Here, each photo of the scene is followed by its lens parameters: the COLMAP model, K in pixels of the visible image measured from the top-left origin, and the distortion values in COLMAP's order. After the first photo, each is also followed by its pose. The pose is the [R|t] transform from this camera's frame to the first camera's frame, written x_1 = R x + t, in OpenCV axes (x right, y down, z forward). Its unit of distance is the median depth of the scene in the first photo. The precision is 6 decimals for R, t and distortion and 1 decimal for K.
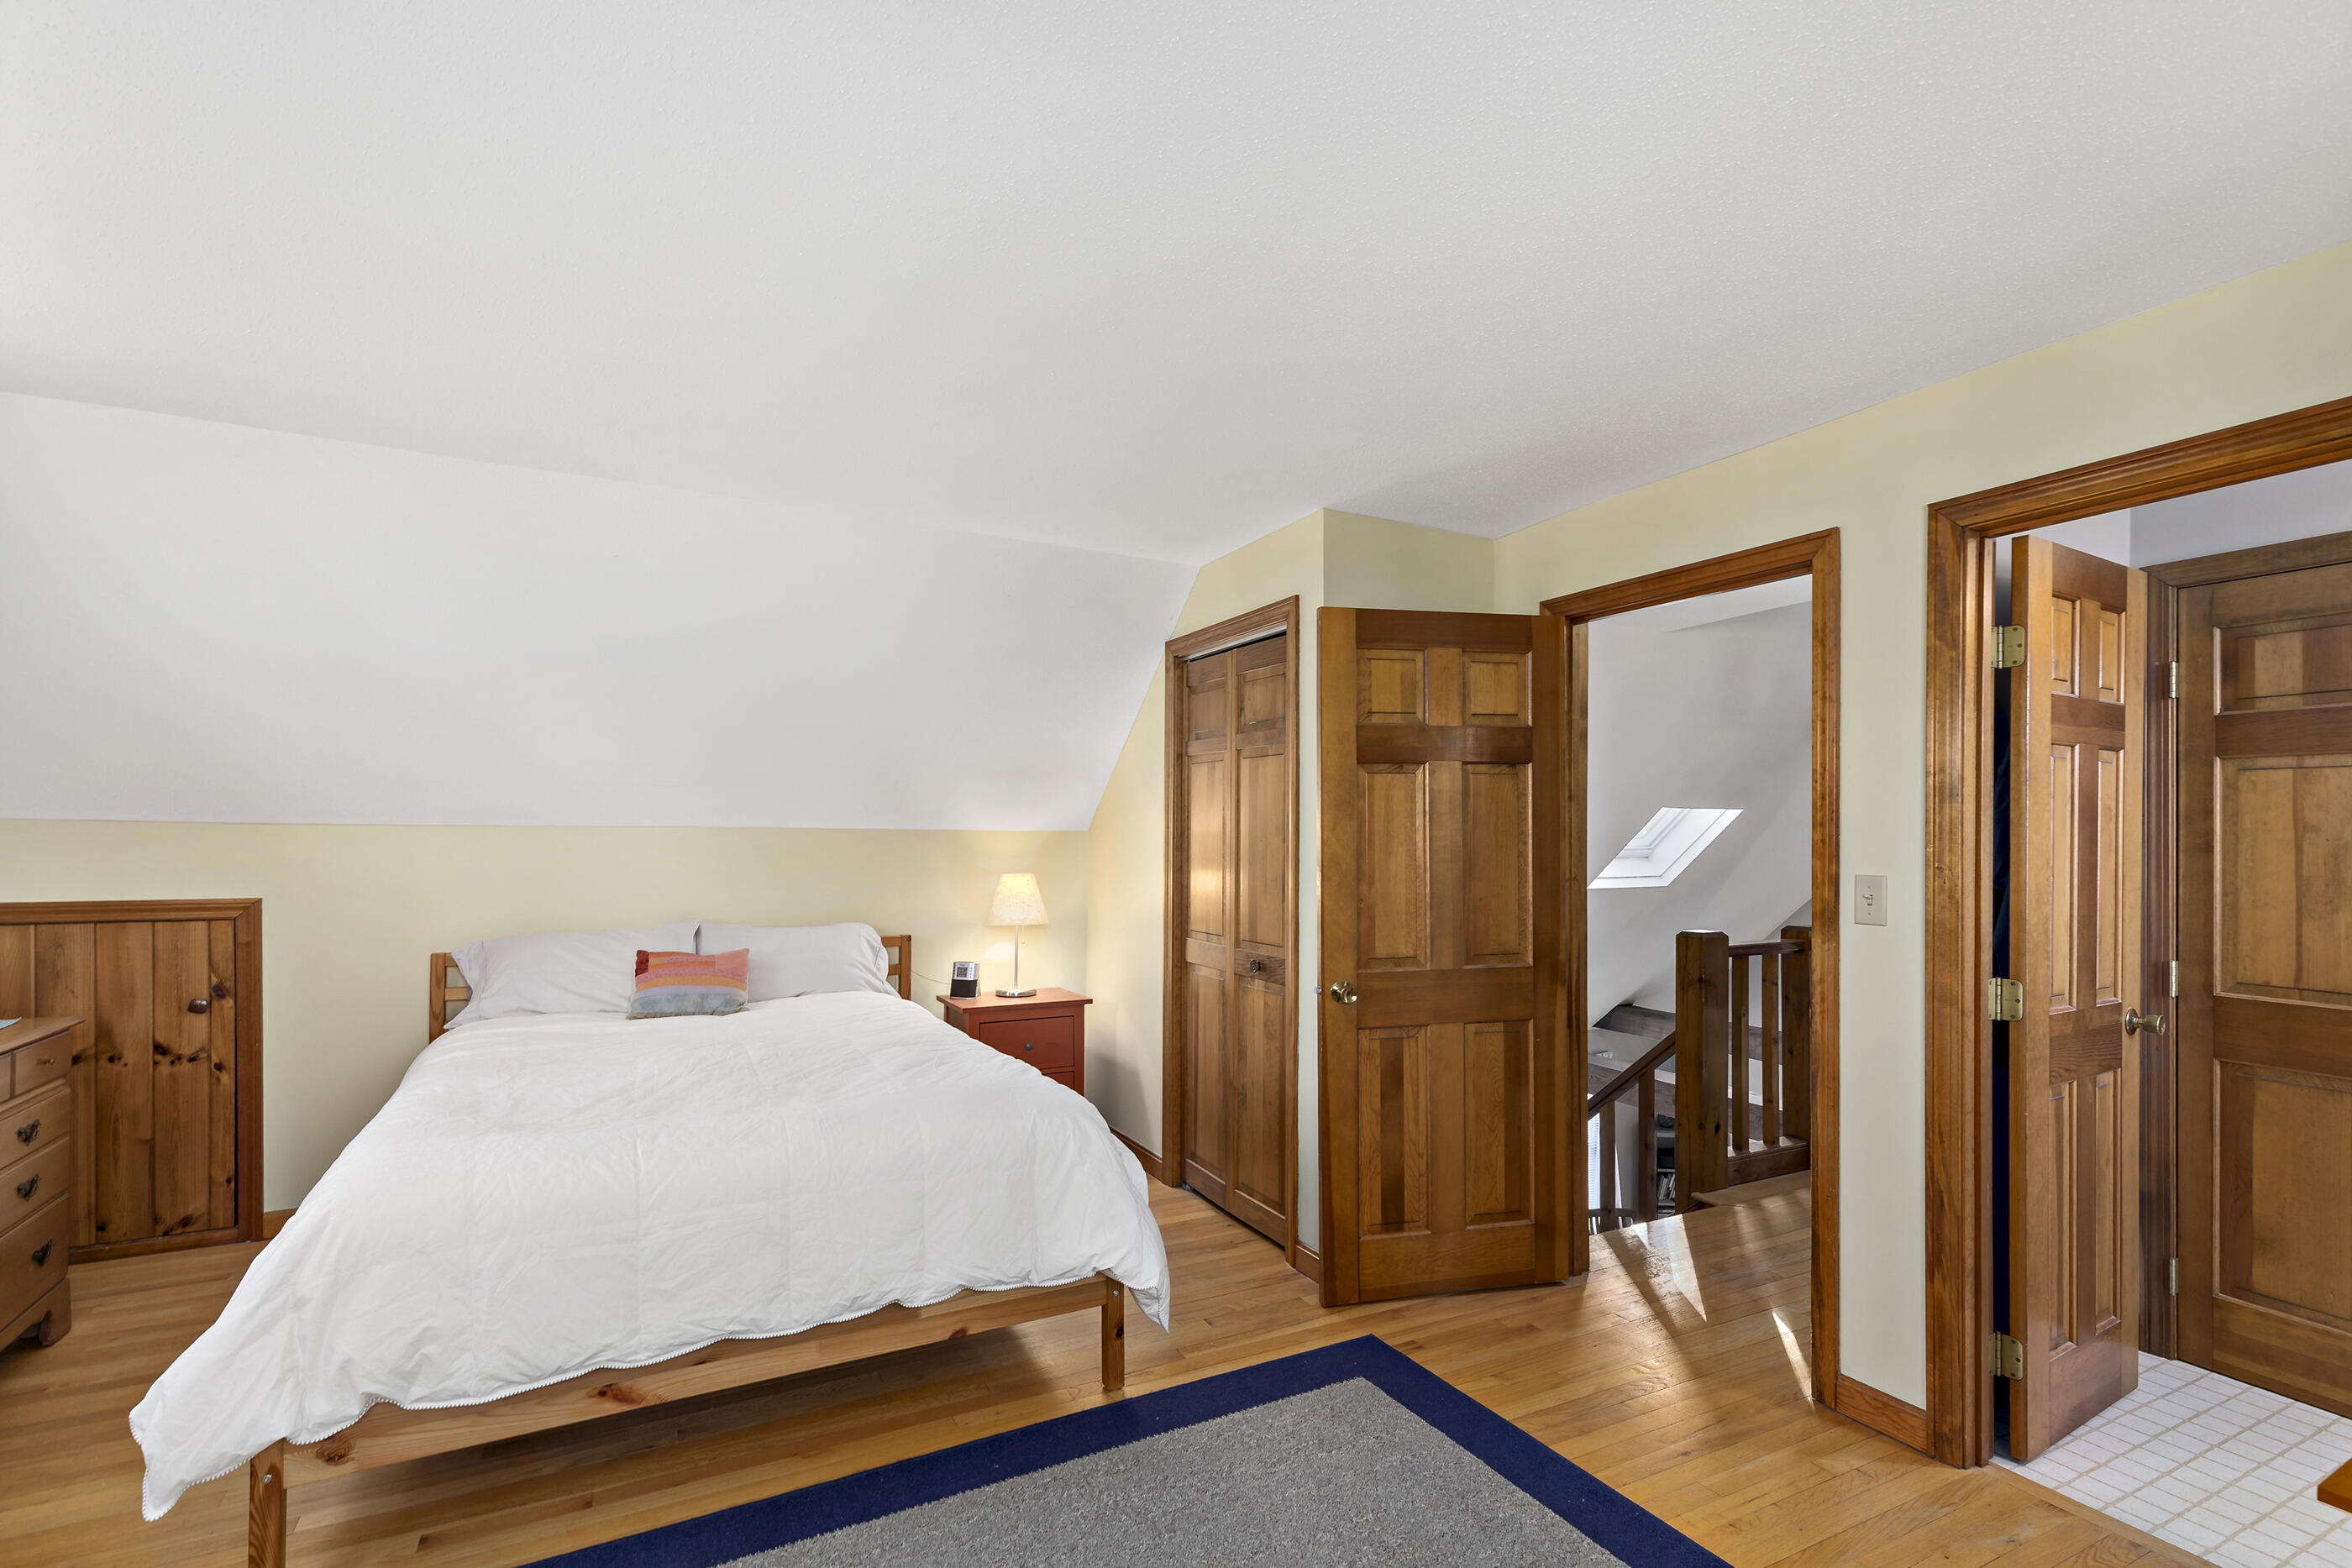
lens RADIAL K [[1119.5, 0, 1181.2], [0, 1119.5, 844.9], [0, 0, 1]] dist [0.000726, -0.000058]
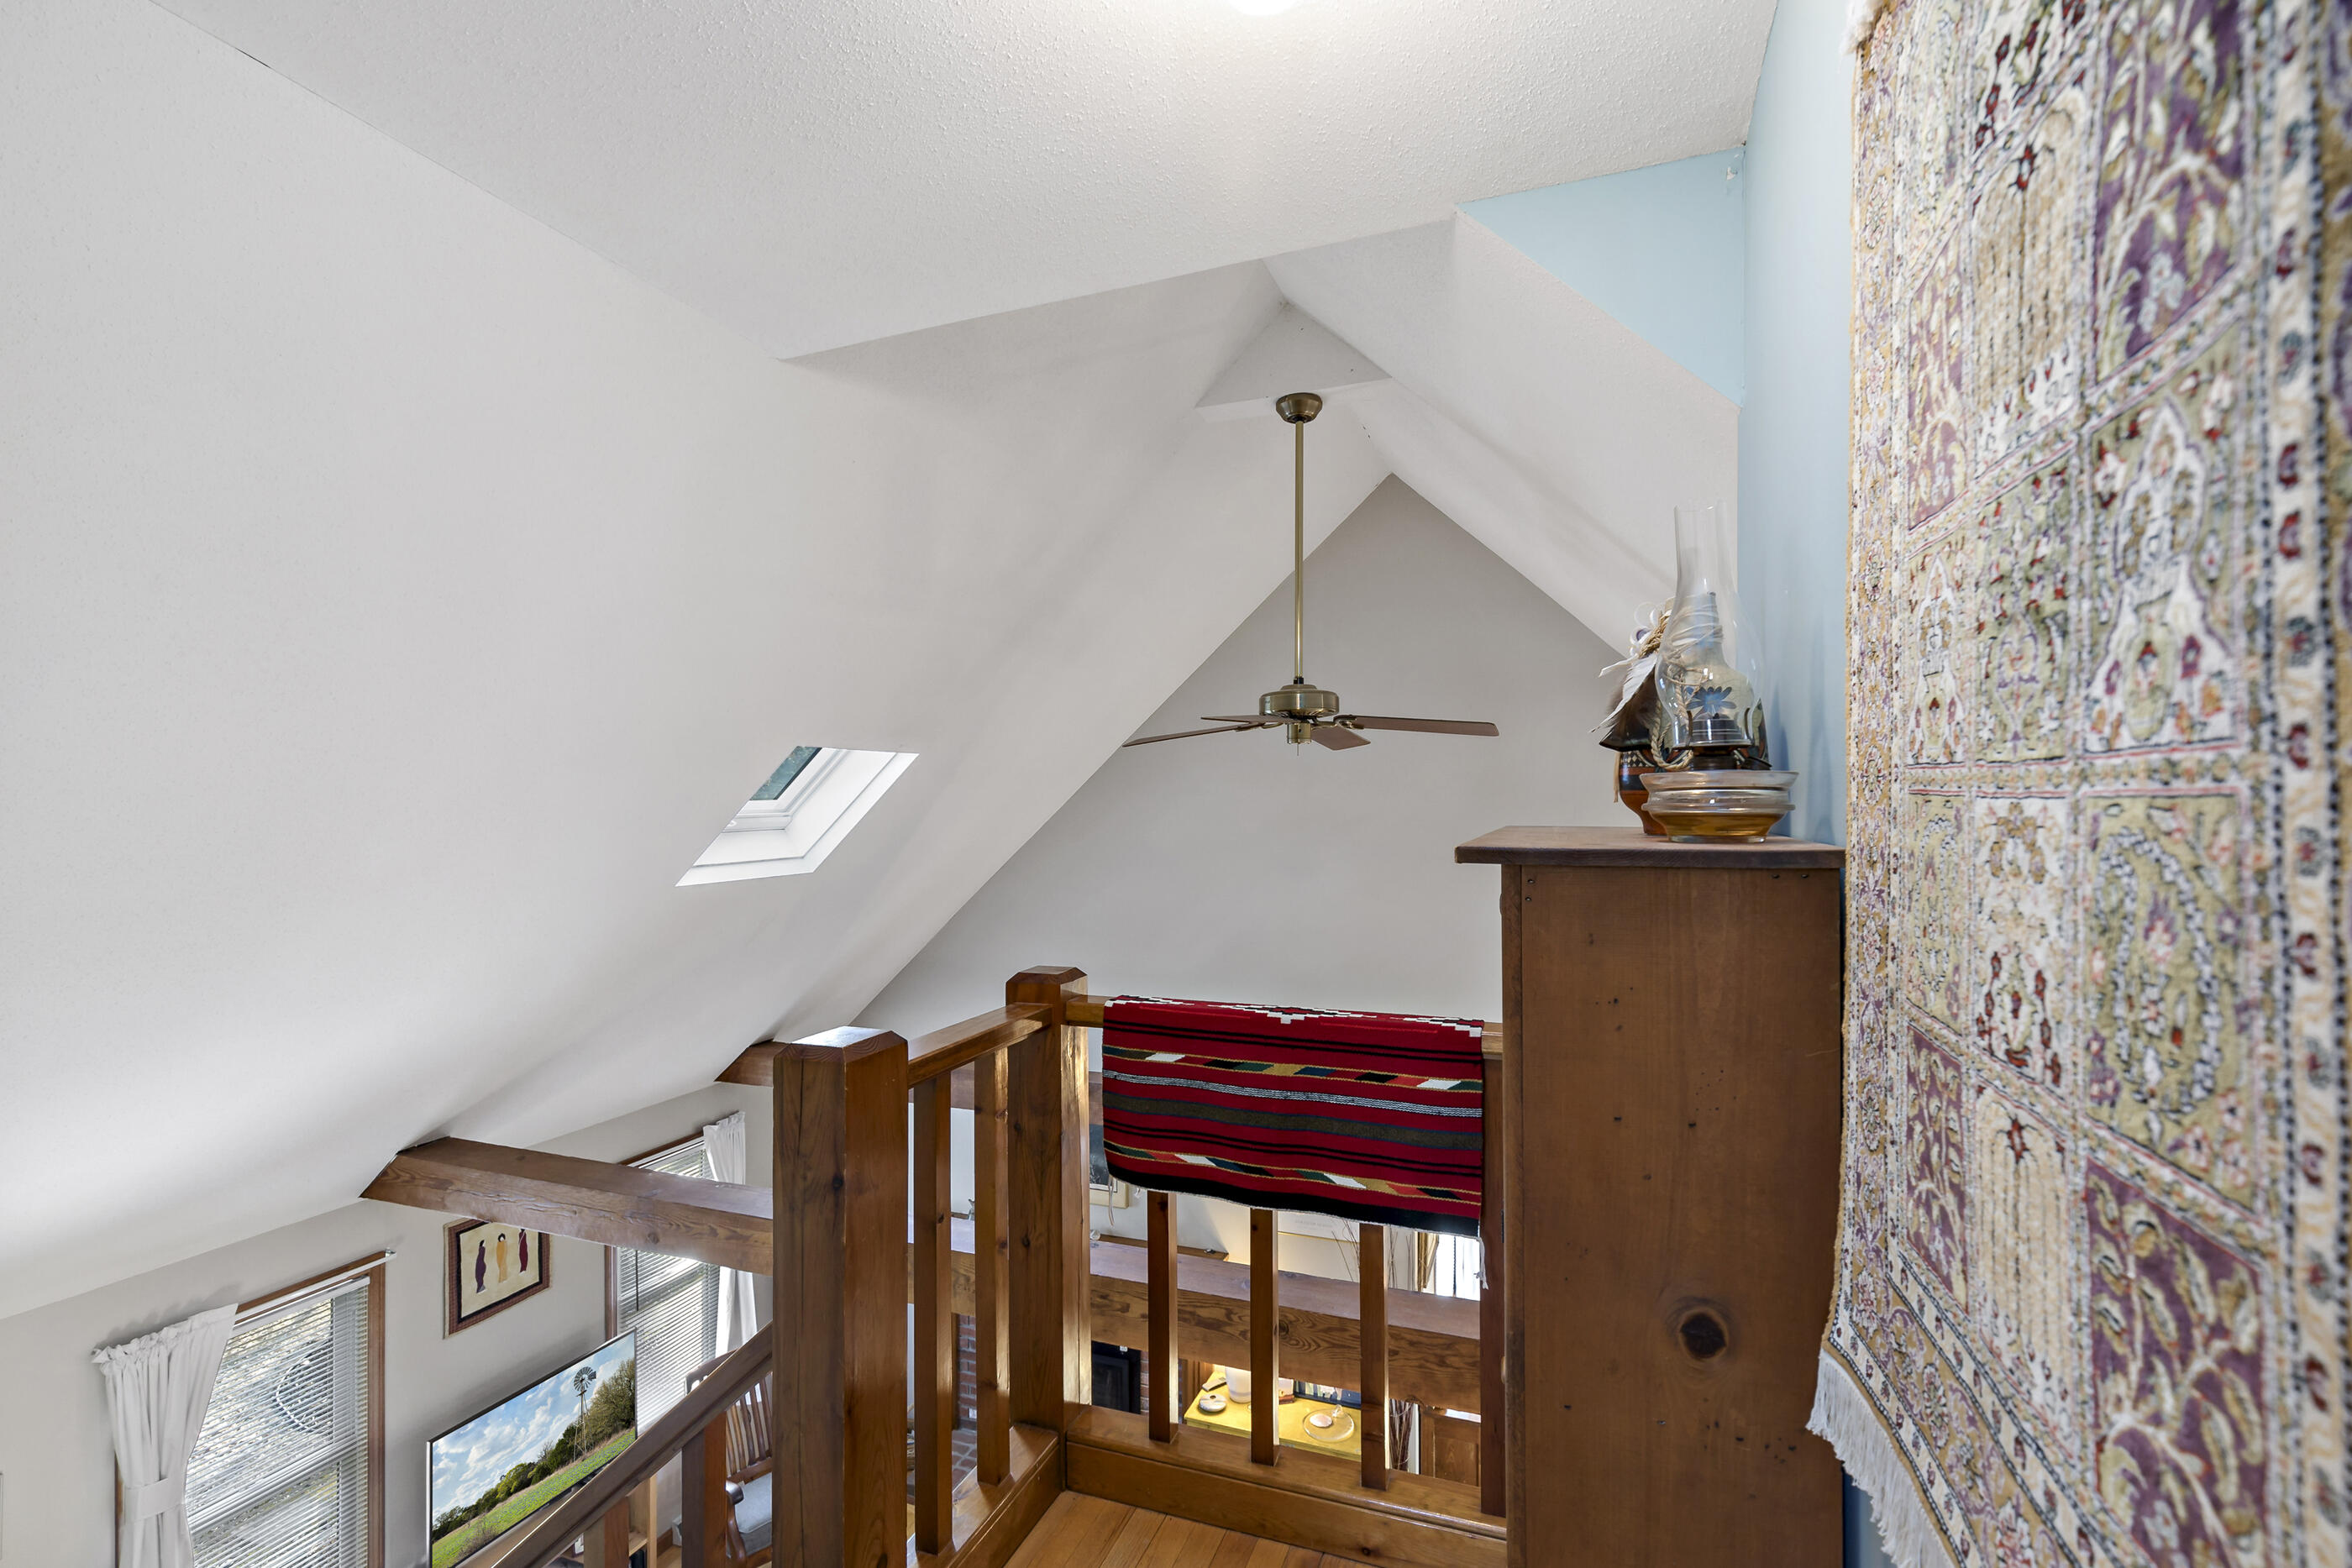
lens RADIAL K [[1078.6, 0, 1187.7], [0, 1078.6, 812.3], [0, 0, 1]] dist [0.016730, -0.000260]
pose [[0.751422, -0.010127, 0.659744, 0.235696], [0.005449, 0.999943, 0.009142, -0.004892], [-0.659799, -0.003274, 0.751435, 0.489256]]
